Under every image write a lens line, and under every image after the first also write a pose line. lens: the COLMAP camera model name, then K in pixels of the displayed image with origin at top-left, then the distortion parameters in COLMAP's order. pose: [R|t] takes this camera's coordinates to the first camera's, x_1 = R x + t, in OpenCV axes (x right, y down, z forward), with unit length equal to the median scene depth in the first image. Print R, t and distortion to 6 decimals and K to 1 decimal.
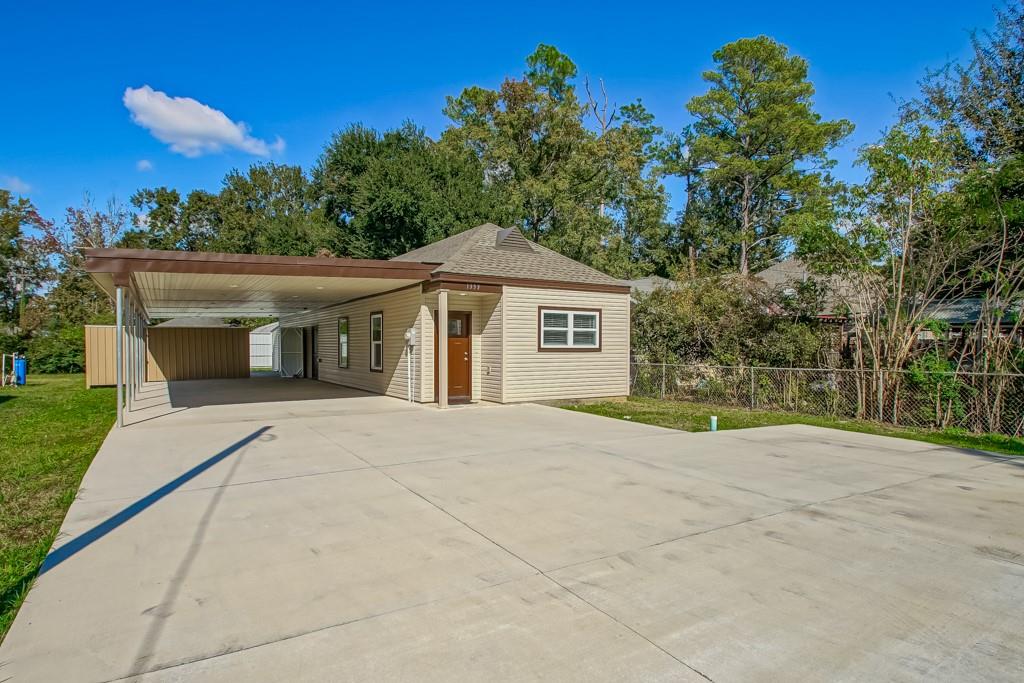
lens RADIAL K [[563.3, 0, 512.0], [0, 563.3, 341.5], [0, 0, 1]] dist [-0.002043, -0.000240]
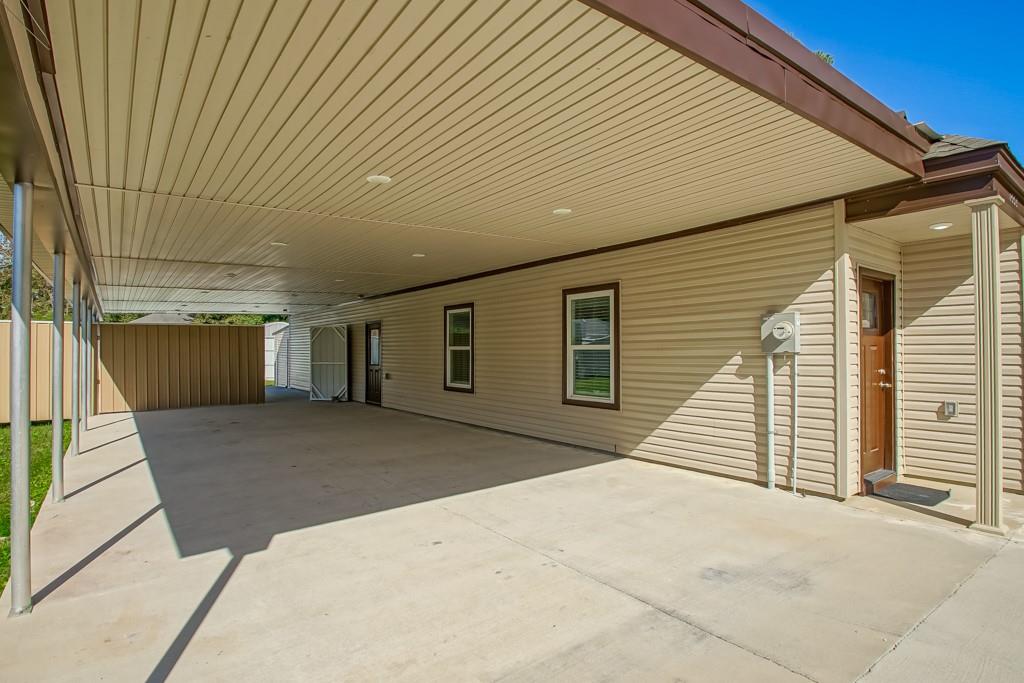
lens RADIAL K [[524.0, 0, 512.0], [0, 524.0, 341.5], [0, 0, 1]] dist [0.002080, 0.000197]
pose [[0.995514, -0.000106, 0.094614, -0.240764], [0.001366, 0.999911, -0.013251, 0.001168], [-0.094605, 0.013320, 0.995426, 0.369371]]
